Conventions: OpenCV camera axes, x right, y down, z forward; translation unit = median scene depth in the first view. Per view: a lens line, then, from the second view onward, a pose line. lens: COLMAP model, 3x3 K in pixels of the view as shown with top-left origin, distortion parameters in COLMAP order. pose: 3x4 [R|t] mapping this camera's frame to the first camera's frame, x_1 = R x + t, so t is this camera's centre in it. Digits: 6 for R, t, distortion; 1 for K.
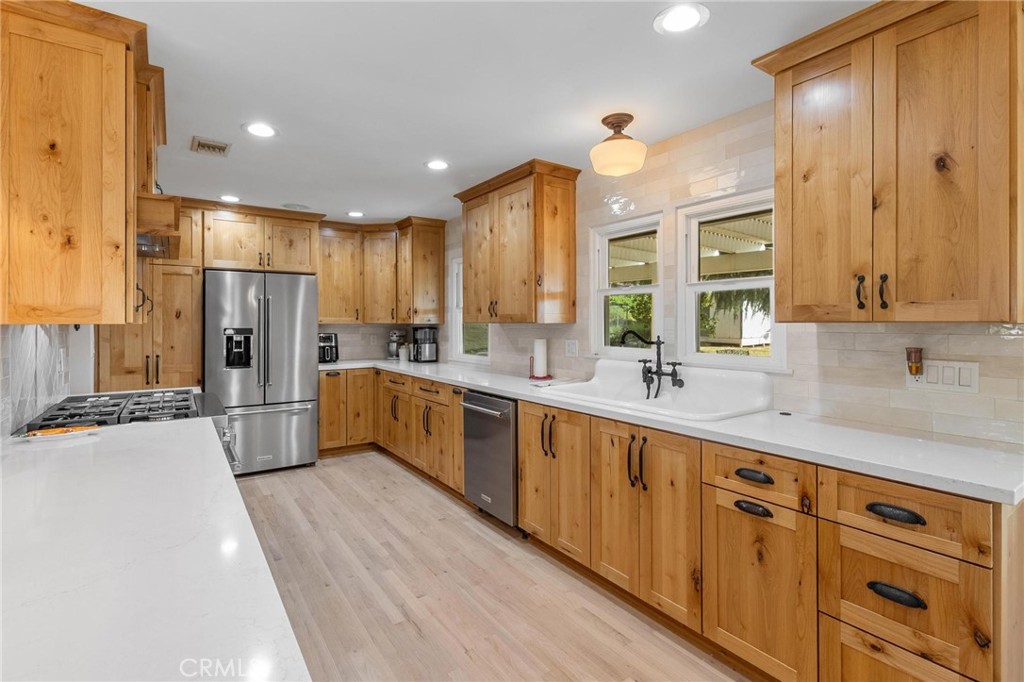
lens RADIAL K [[482.9, 0, 507.7], [0, 482.9, 320.8], [0, 0, 1]] dist [0.001164, 0.000288]
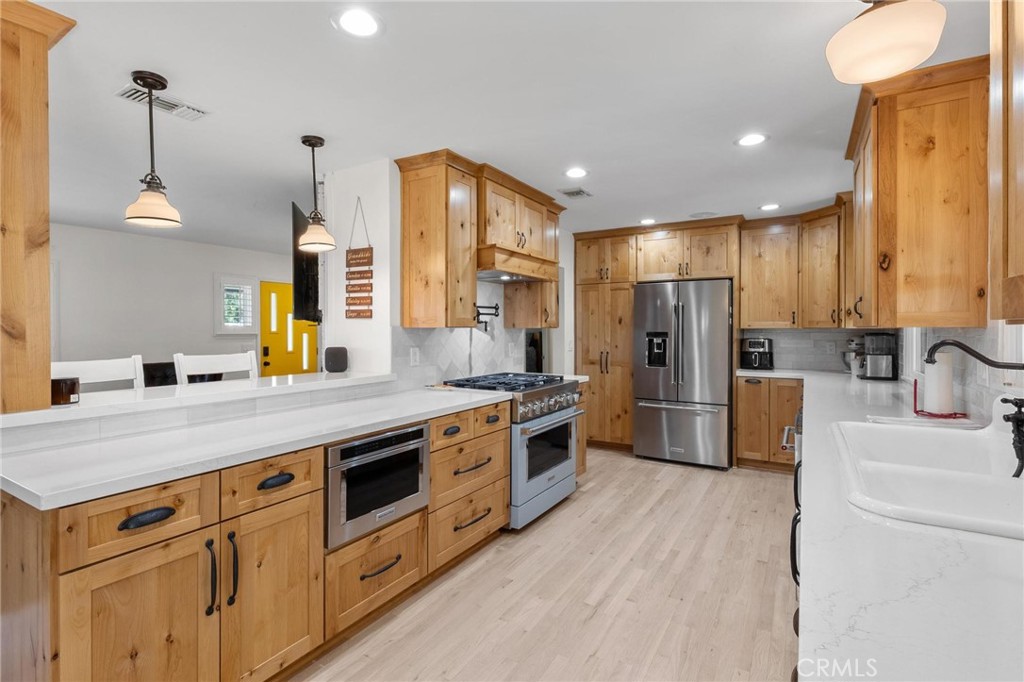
lens RADIAL K [[484.7, 0, 510.8], [0, 484.7, 333.8], [0, 0, 1]] dist [0.002580, 0.000332]
pose [[0.406826, 0.012081, -0.913426, 0.450930], [0.003334, 0.999886, 0.014709, 0.001805], [0.913500, -0.009029, 0.406740, 0.264020]]
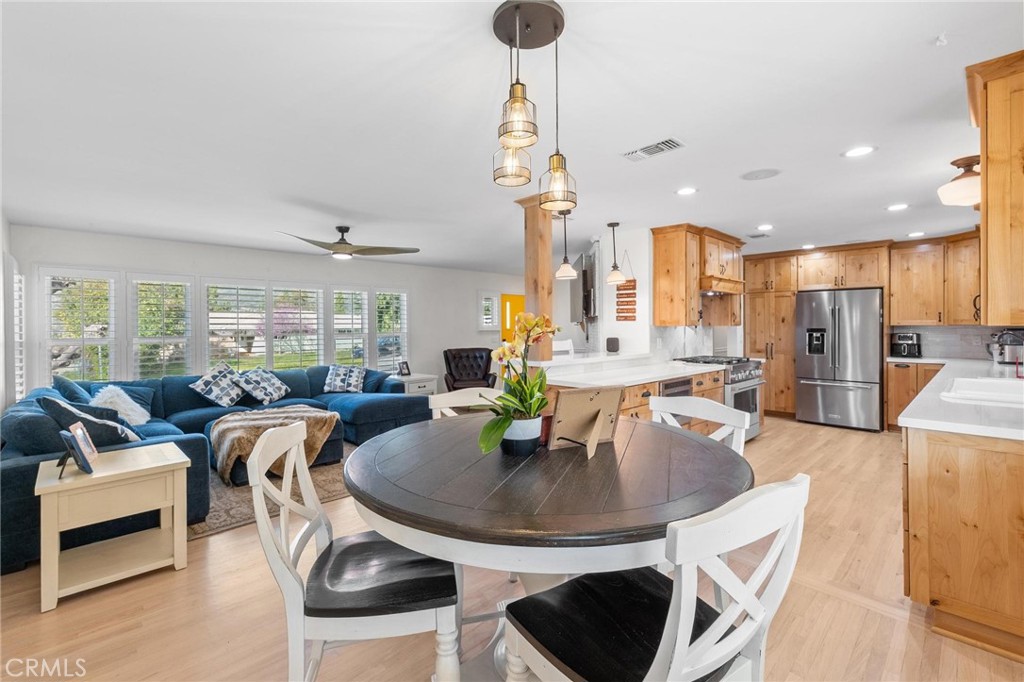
lens RADIAL K [[454.2, 0, 505.8], [0, 454.2, 329.3], [0, 0, 1]] dist [0.004501, 0.001083]
pose [[0.157930, 0.008347, -0.987415, 0.914669], [0.008165, 0.999919, 0.009758, -0.005066], [0.987417, -0.009604, 0.157849, -0.269039]]
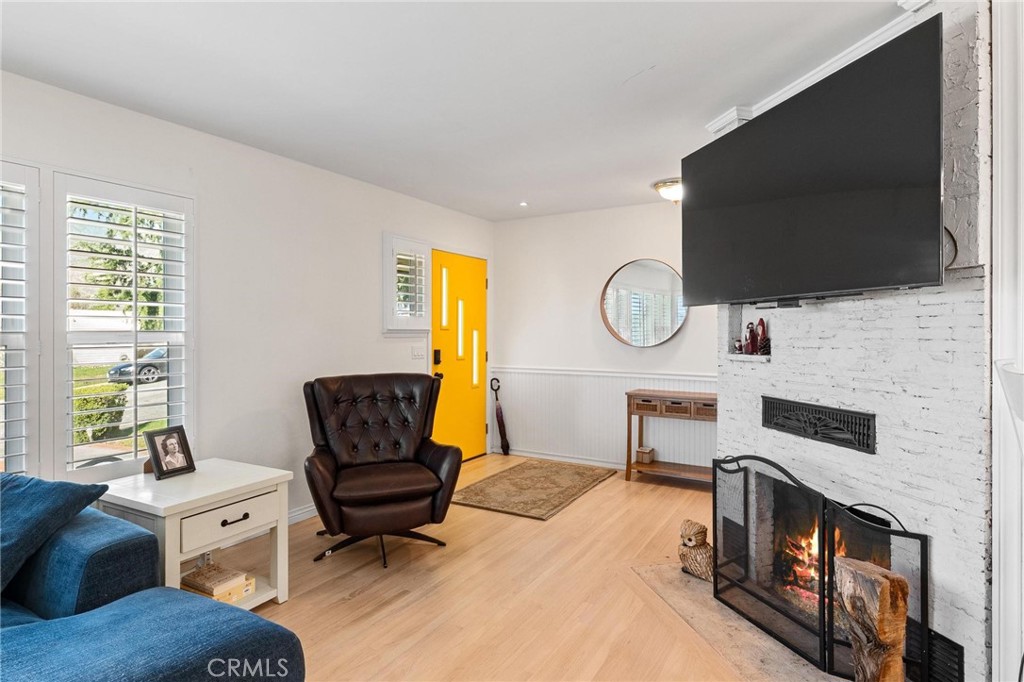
lens RADIAL K [[550.7, 0, 507.2], [0, 550.7, 330.5], [0, 0, 1]] dist [-0.000064, -0.000322]
pose [[0.419731, 0.003431, -0.907642, -0.370620], [0.001045, 0.999990, 0.004264, 0.023775], [0.907648, -0.002738, 0.419724, -0.300301]]
